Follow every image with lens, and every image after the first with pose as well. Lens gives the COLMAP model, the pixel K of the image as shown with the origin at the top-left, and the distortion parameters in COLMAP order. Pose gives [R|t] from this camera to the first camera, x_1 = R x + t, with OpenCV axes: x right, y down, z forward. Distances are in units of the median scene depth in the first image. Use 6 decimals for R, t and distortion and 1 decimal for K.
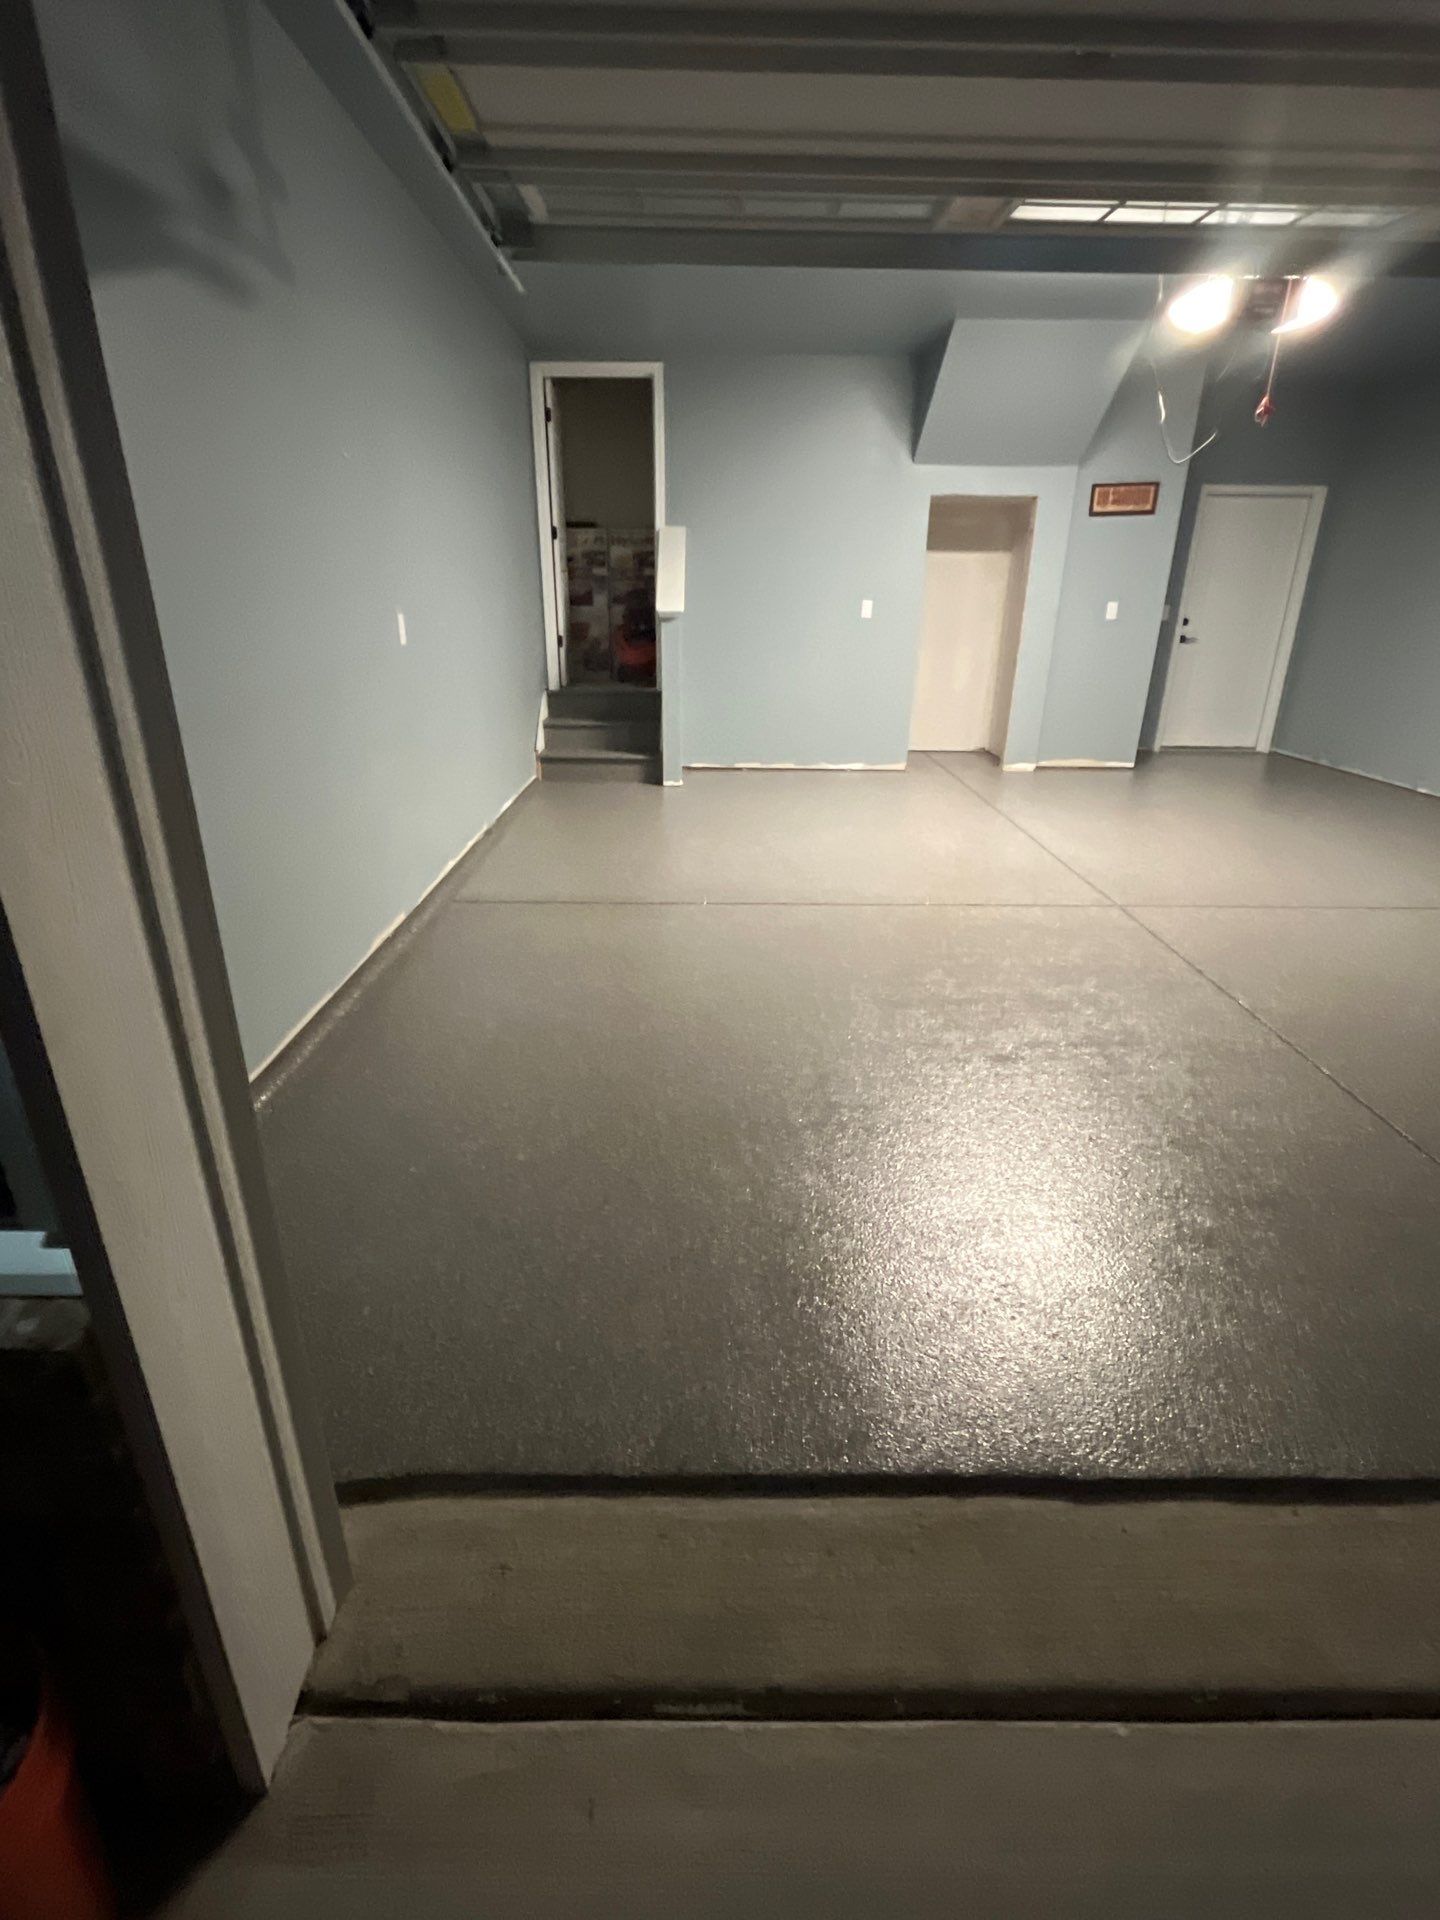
lens RADIAL K [[892.4, 0, 719.2], [0, 892.4, 968.7], [0, 0, 1]] dist [-0.011501, -0.002617]
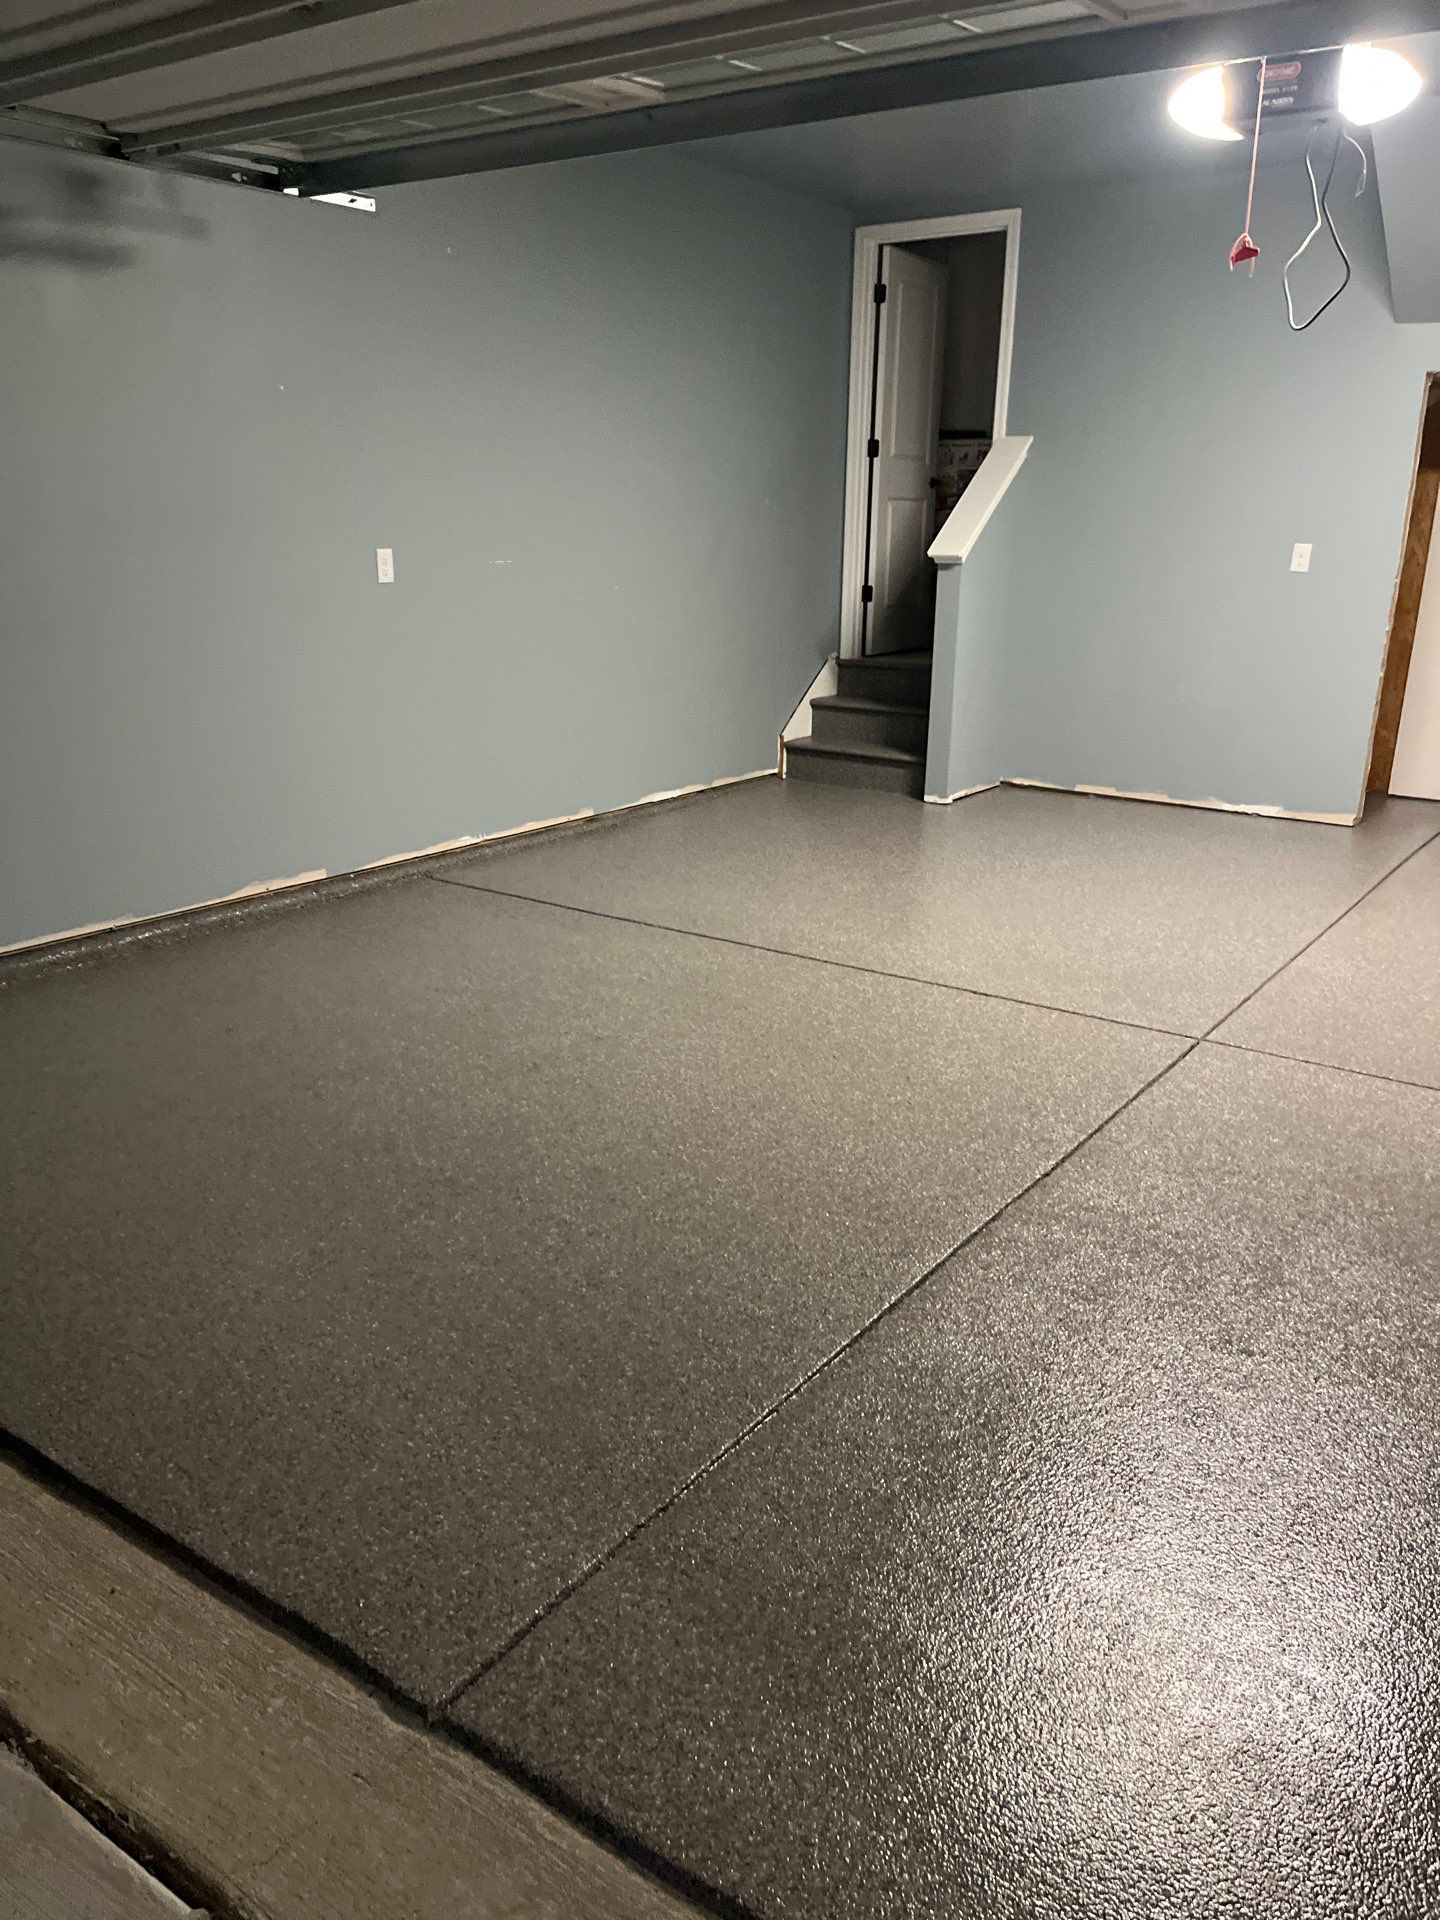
lens RADIAL K [[1435.0, 0, 724.8], [0, 1435.0, 977.3], [0, 0, 1]] dist [0.057569, -0.086813]
pose [[0.822459, 0.177785, -0.540327, 0.430671], [-0.229738, 0.972802, -0.029614, -0.005121], [0.520367, 0.148490, 0.840934, 0.006557]]
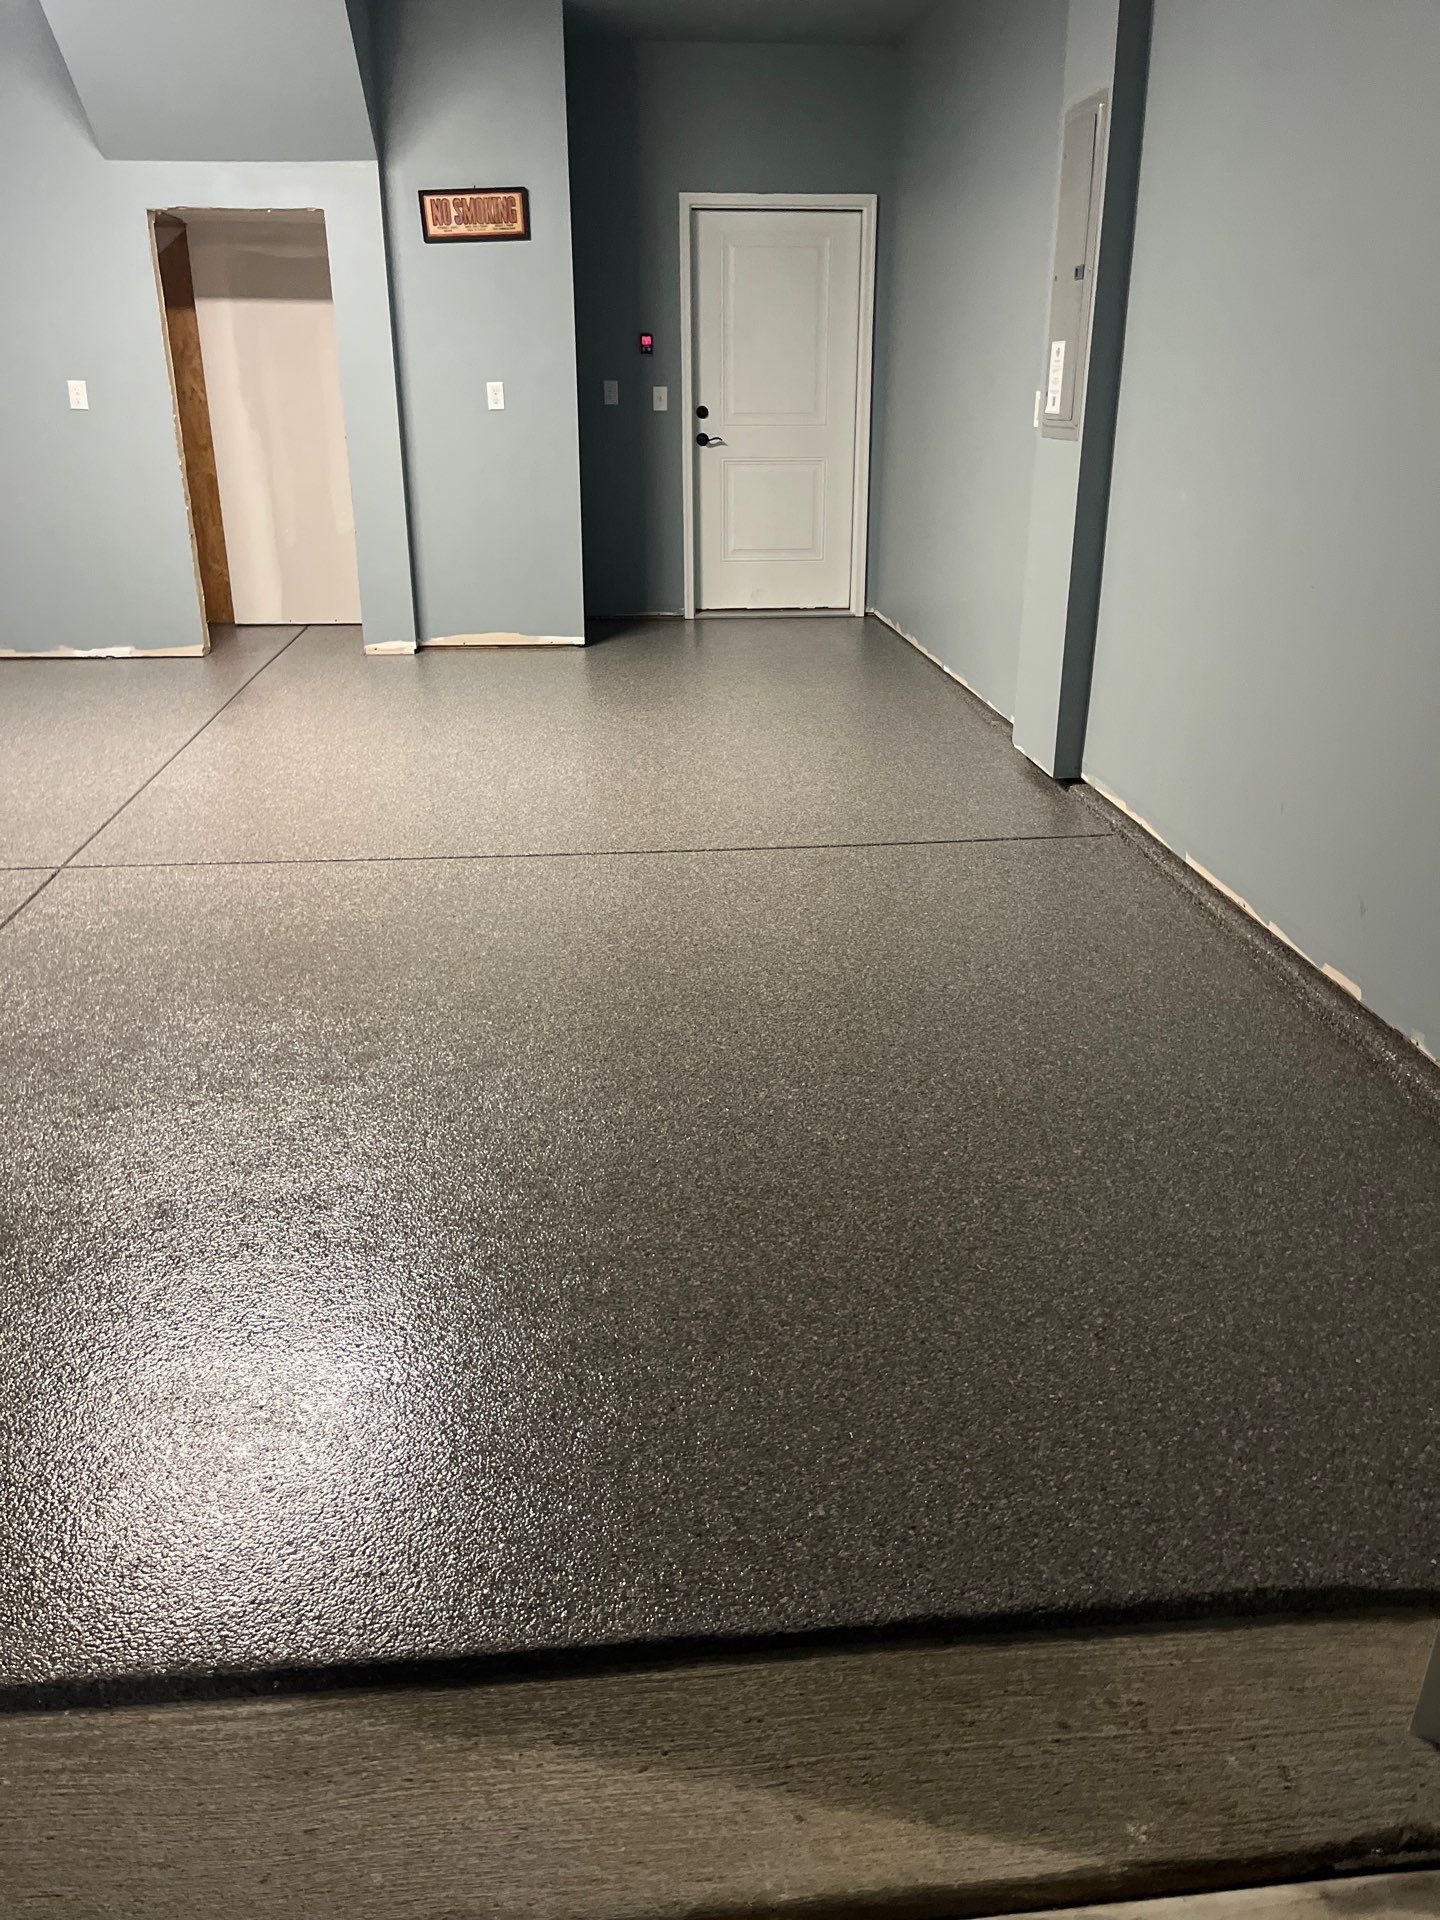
lens RADIAL K [[1435.0, 0, 729.5], [0, 1435.0, 968.5], [0, 0, 1]] dist [0.057569, -0.086813]
pose [[0.993688, -0.046179, 0.102231, 0.494255], [0.047183, 0.998859, -0.007419, 0.018417], [-0.101772, 0.012196, 0.994733, -0.029755]]
